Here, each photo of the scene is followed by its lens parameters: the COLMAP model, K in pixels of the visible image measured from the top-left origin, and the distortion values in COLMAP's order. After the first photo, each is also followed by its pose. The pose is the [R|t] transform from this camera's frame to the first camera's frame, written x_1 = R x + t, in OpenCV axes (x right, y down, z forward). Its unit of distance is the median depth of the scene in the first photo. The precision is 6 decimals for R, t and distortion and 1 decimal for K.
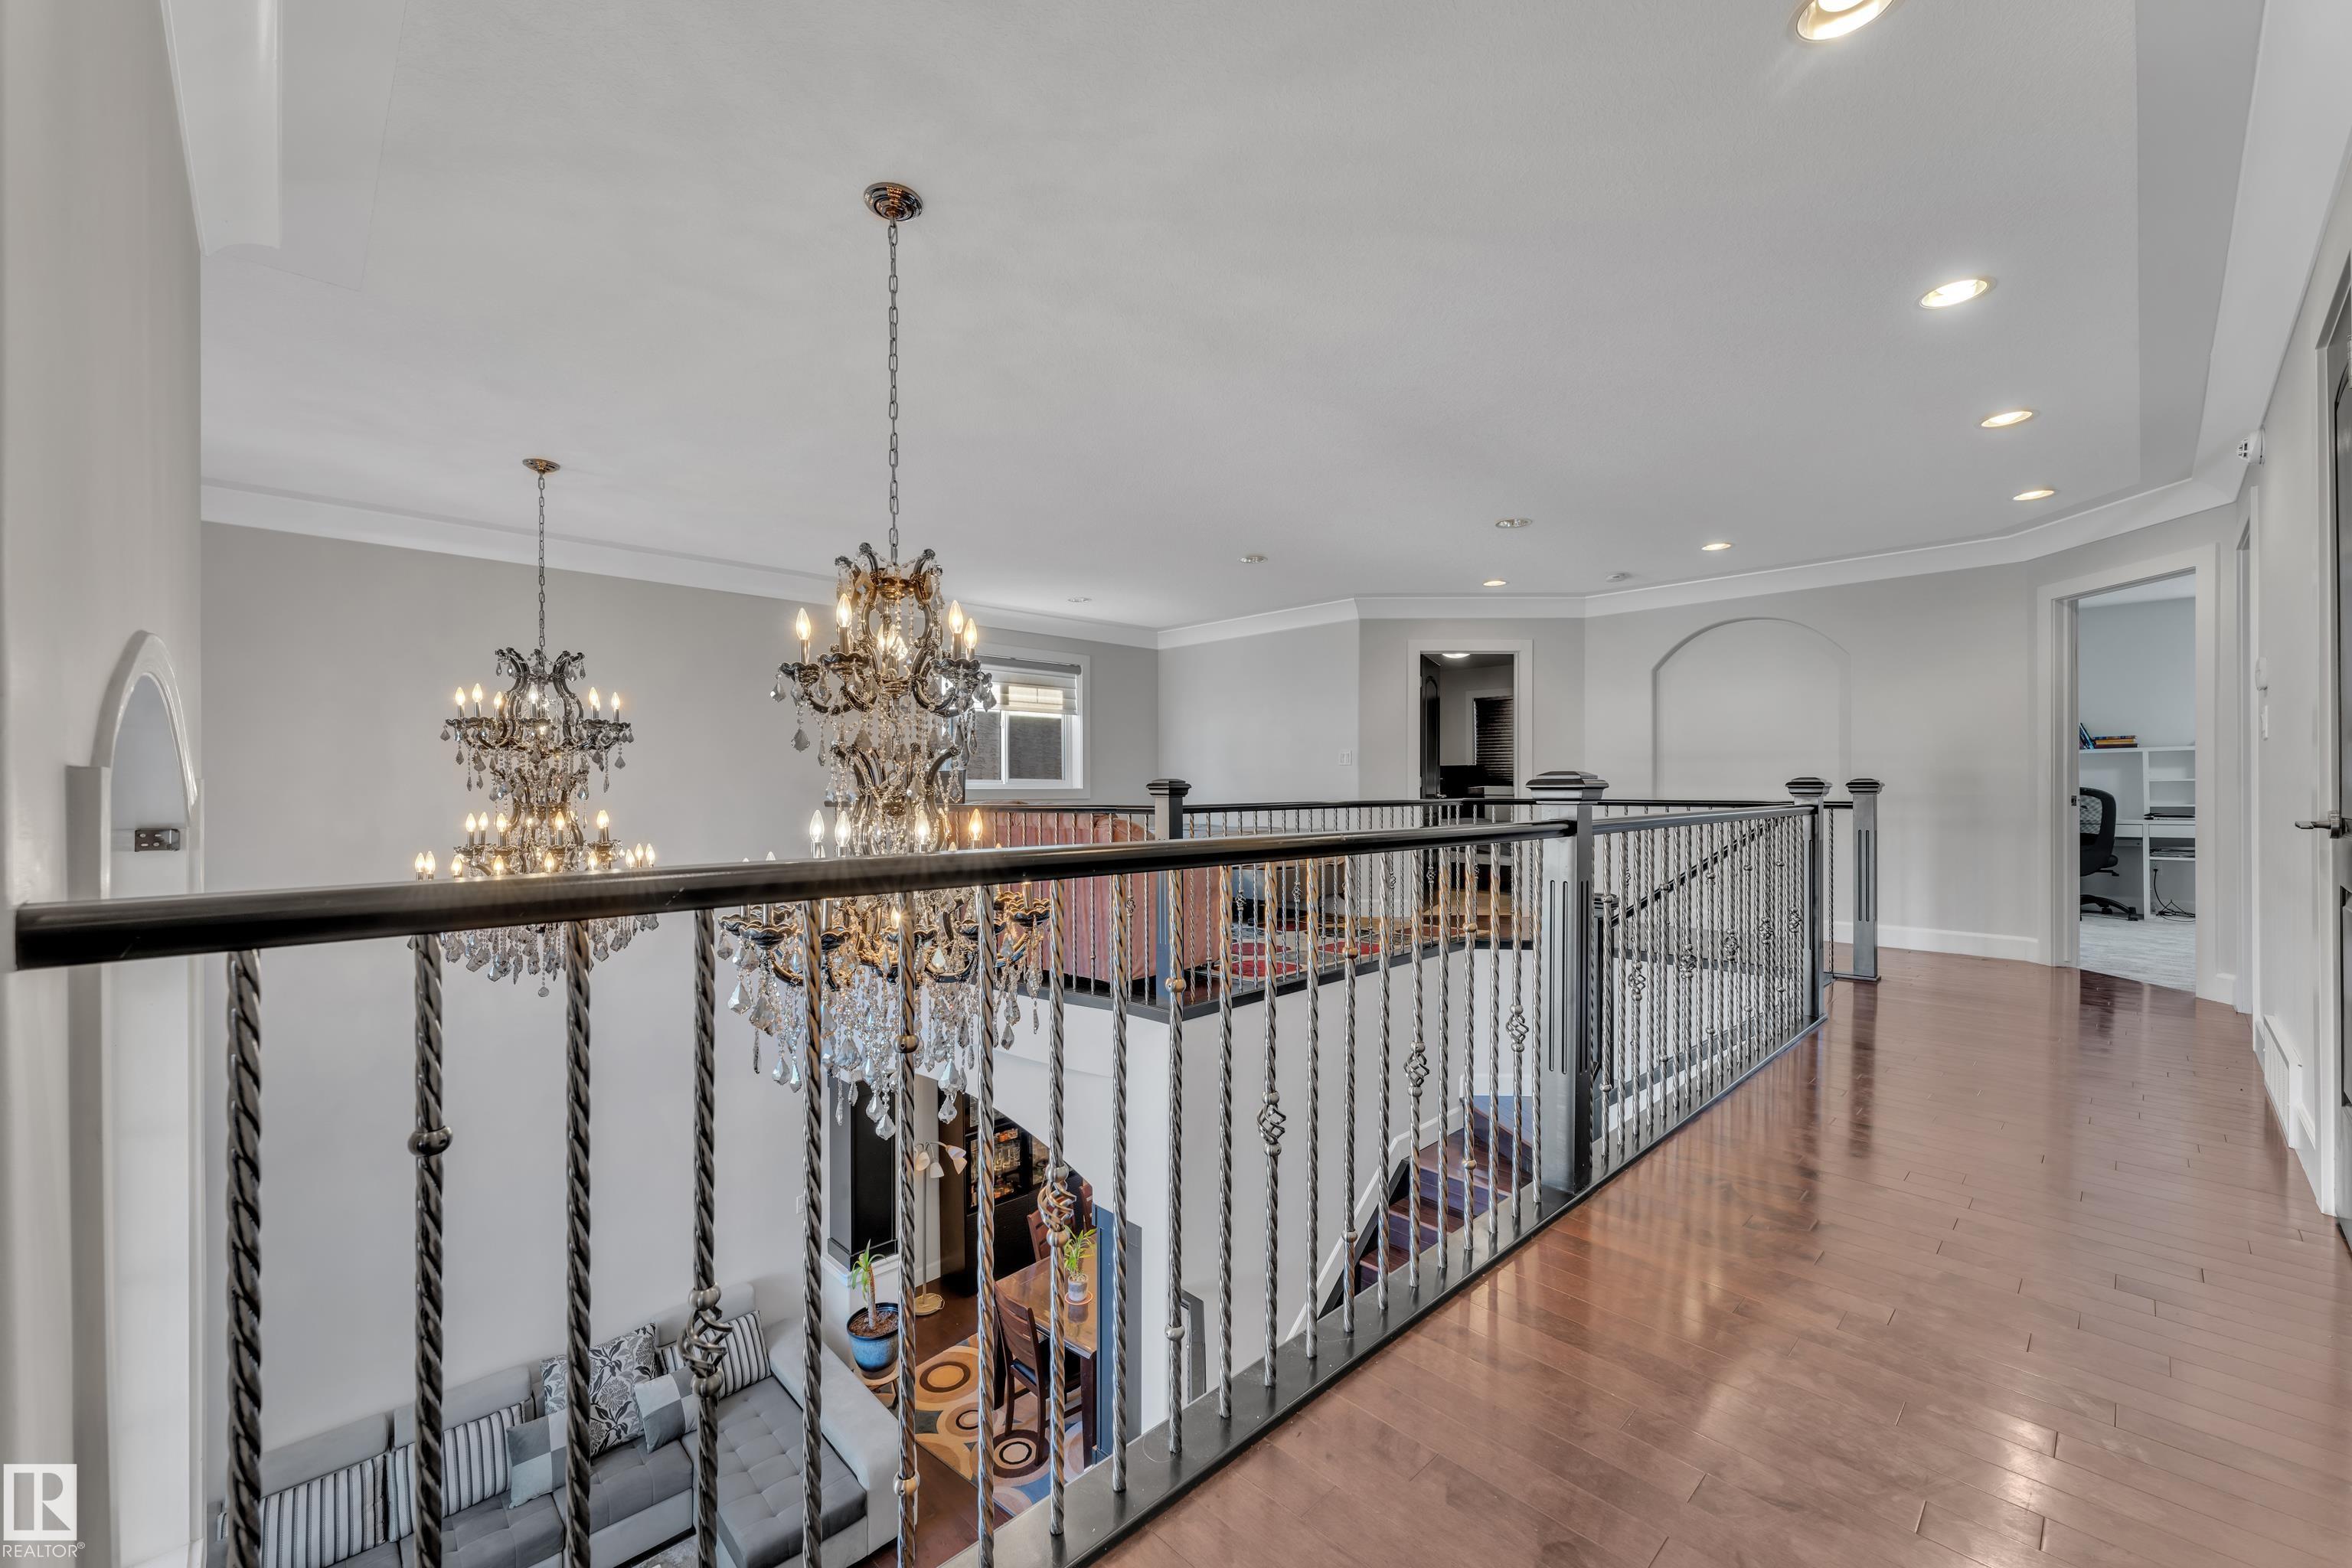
lens RADIAL K [[941.0, 0, 1173.5], [0, 941.0, 784.6], [0, 0, 1]] dist [0.001787, 0.000544]
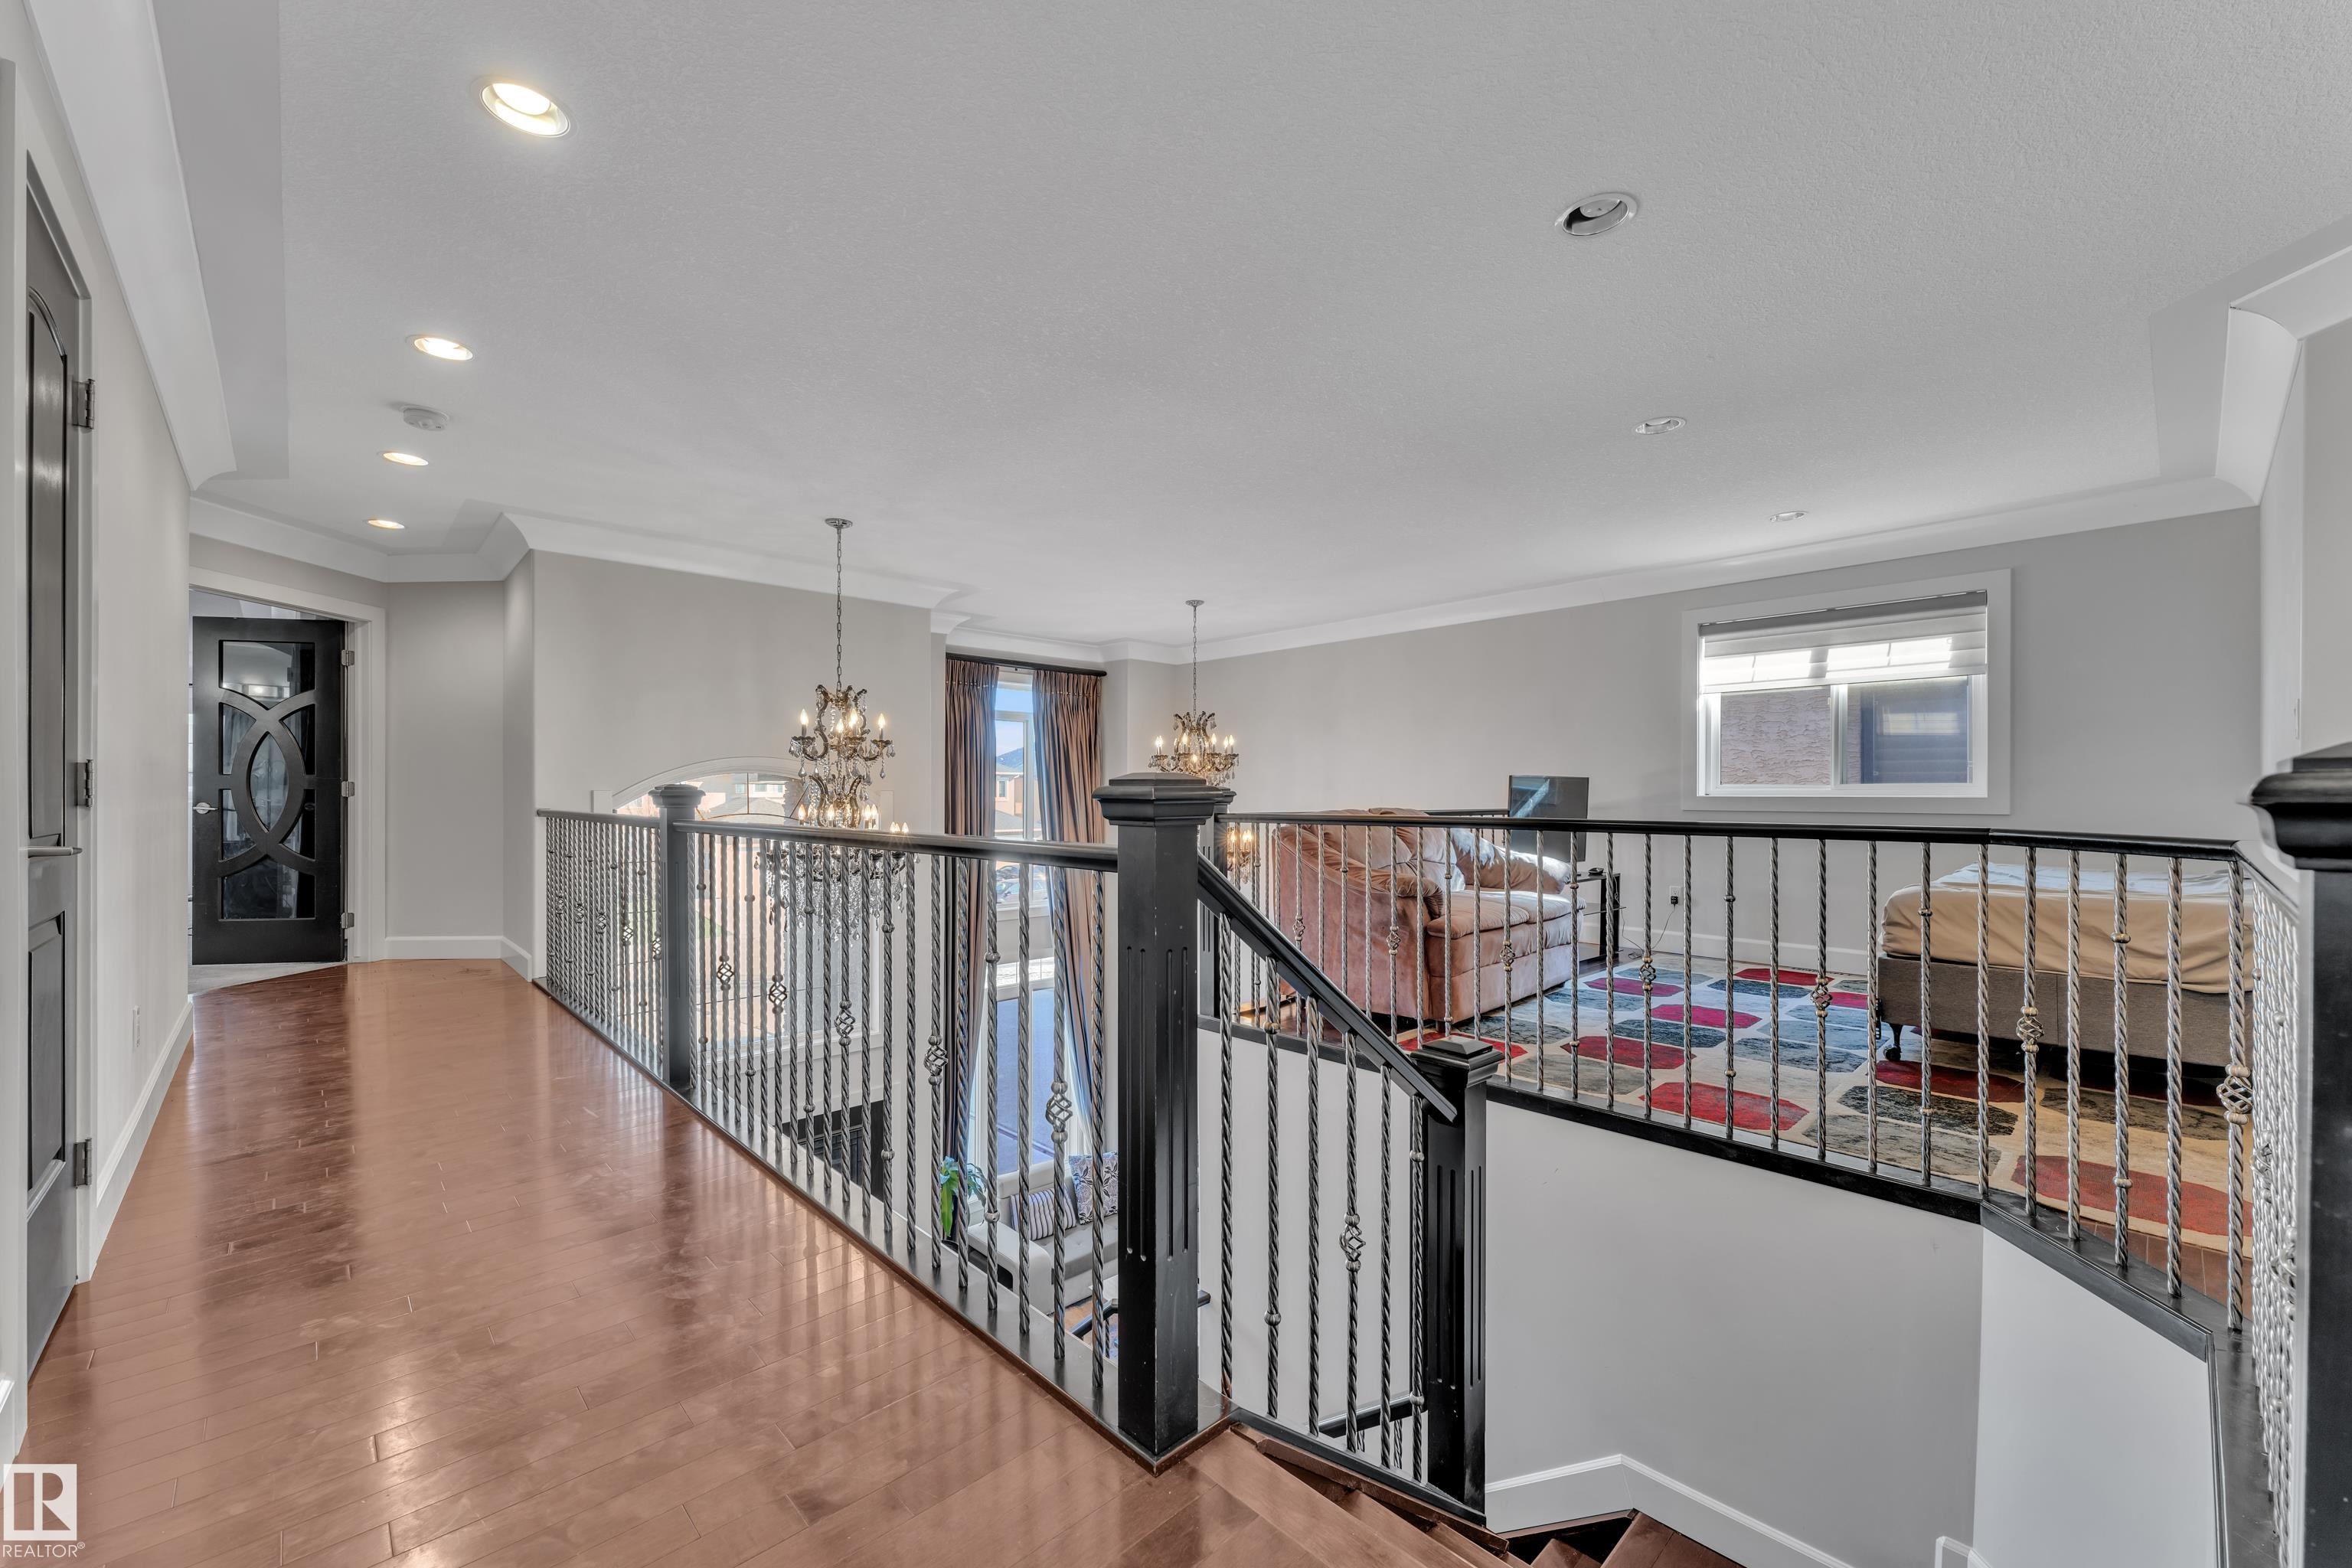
lens RADIAL K [[941.0, 0, 1173.5], [0, 941.0, 784.6], [0, 0, 1]] dist [0.001787, 0.000544]
pose [[-0.017320, -0.005612, -0.999834, 0.977093], [0.001625, 0.999983, -0.005641, -0.001415], [0.999849, -0.001722, -0.017310, 0.948793]]
